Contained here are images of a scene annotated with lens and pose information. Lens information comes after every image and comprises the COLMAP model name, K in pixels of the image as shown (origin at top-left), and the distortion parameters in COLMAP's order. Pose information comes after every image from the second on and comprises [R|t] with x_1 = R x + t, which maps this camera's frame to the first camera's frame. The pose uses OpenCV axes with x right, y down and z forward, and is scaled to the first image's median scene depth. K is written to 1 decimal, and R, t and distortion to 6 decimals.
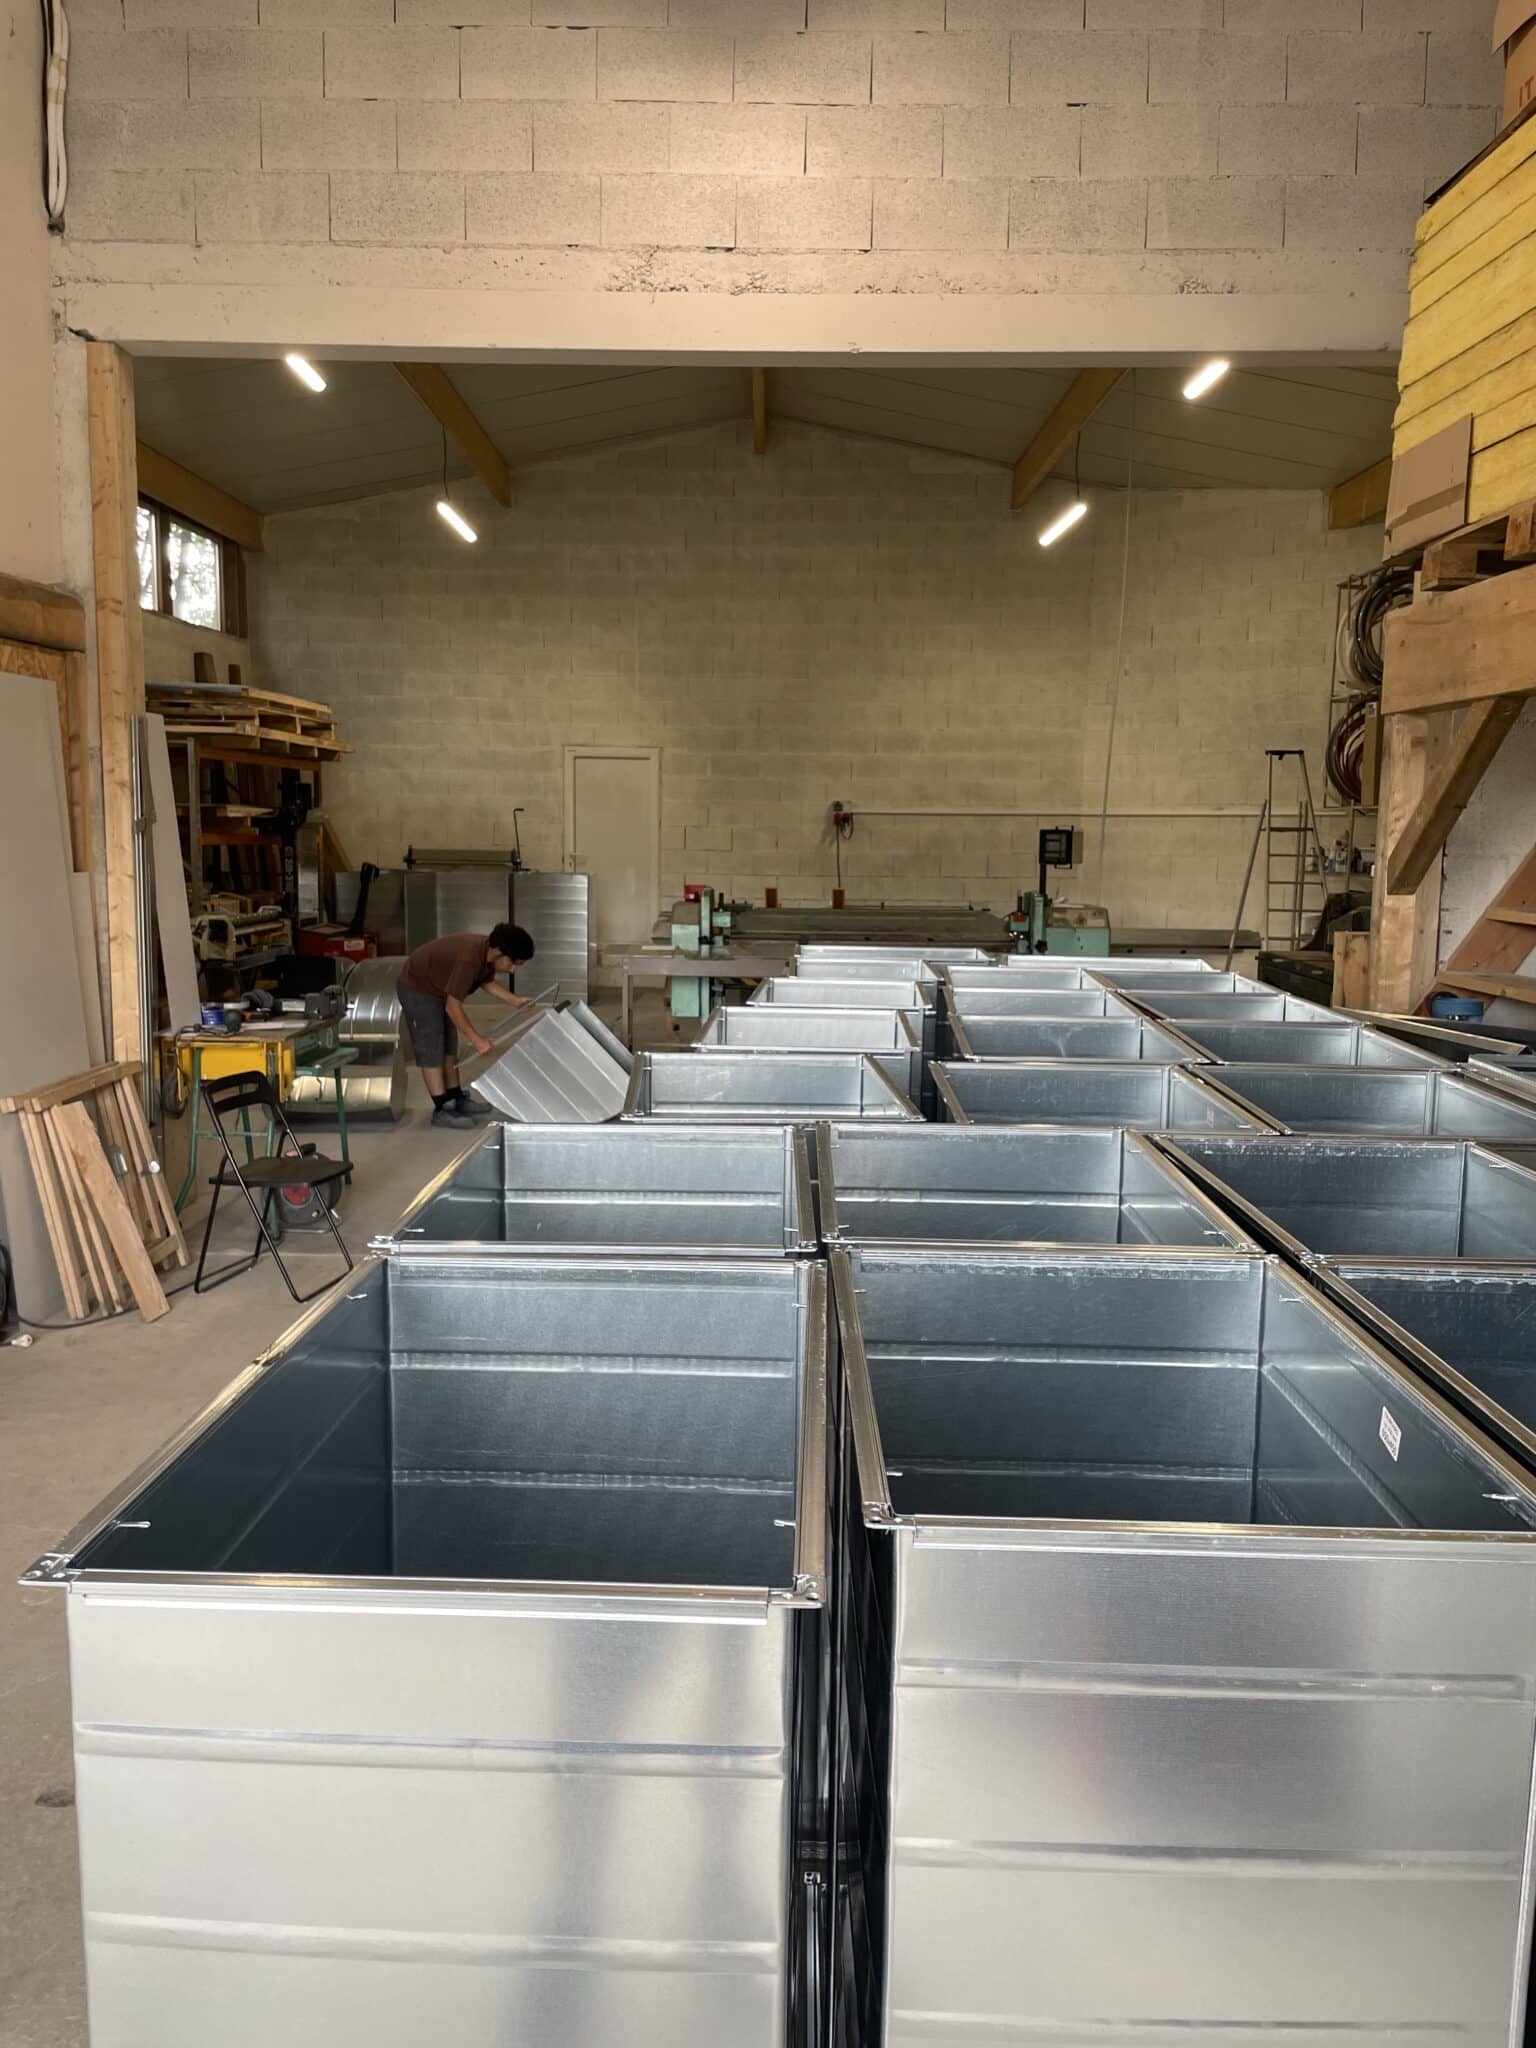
lens RADIAL K [[1556.1, 0, 772.6], [0, 1556.1, 1053.7], [0, 0, 1]] dist [0.088789, -0.117725]
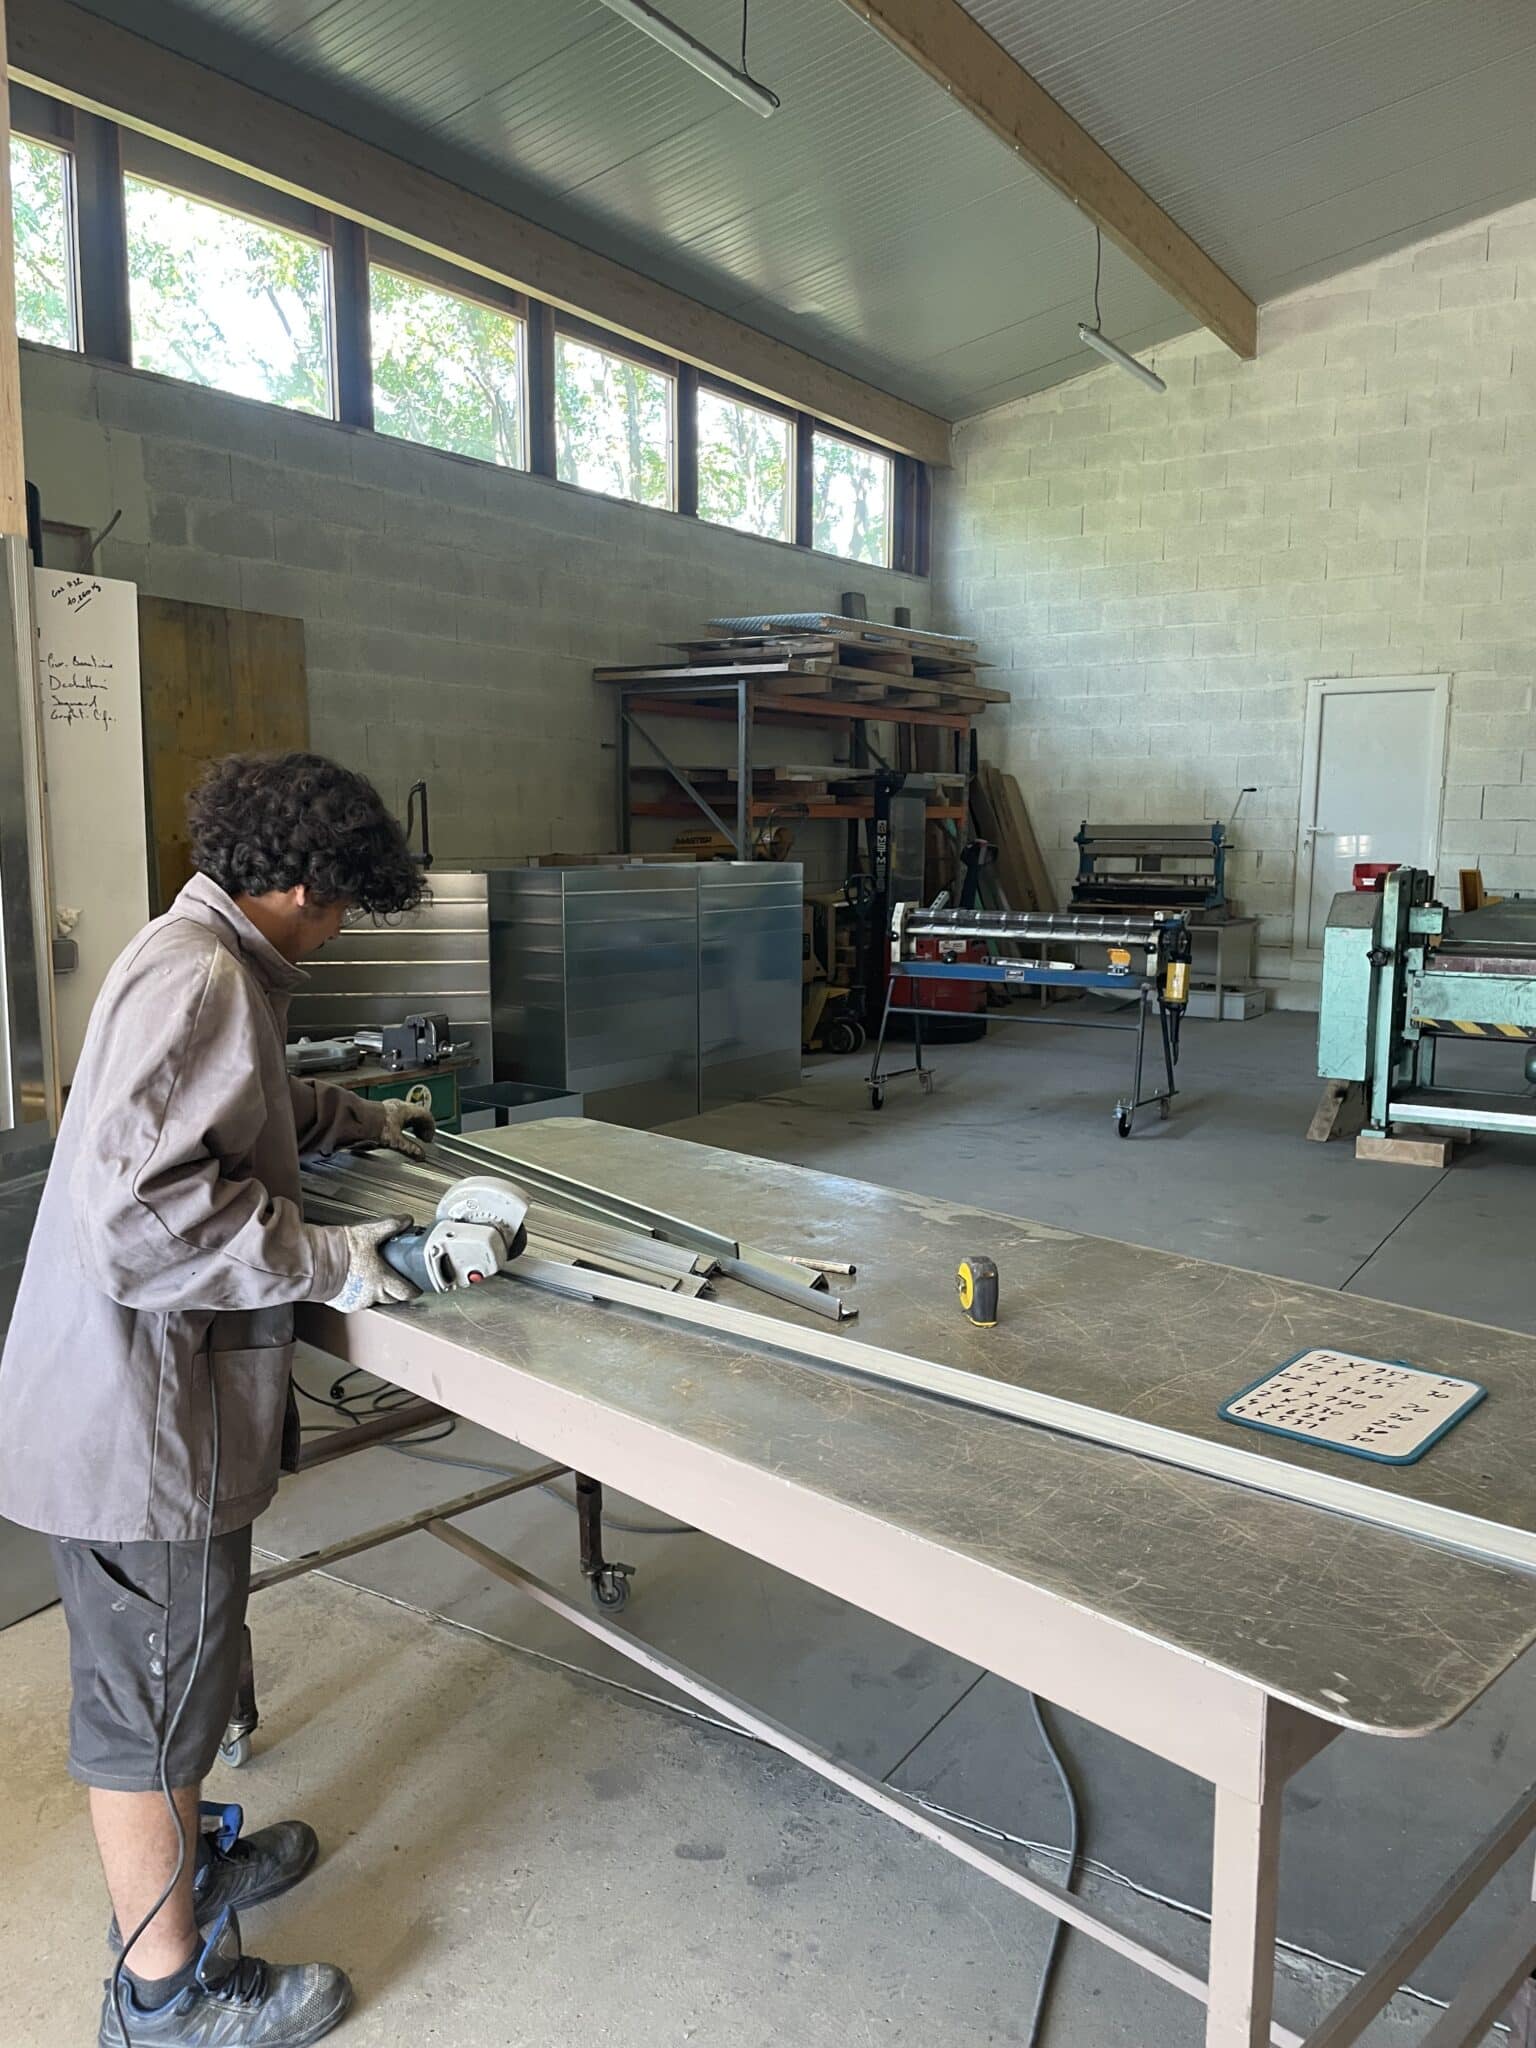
lens RADIAL K [[1558.3, 0, 780.0], [0, 1558.3, 1047.1], [0, 0, 1]] dist [0.088050, -0.118000]
pose [[0.849475, 0.063411, -0.523804, 0.082799], [-0.065547, 0.997744, 0.014485, -0.035026], [0.523541, 0.022029, 0.851715, 0.407747]]
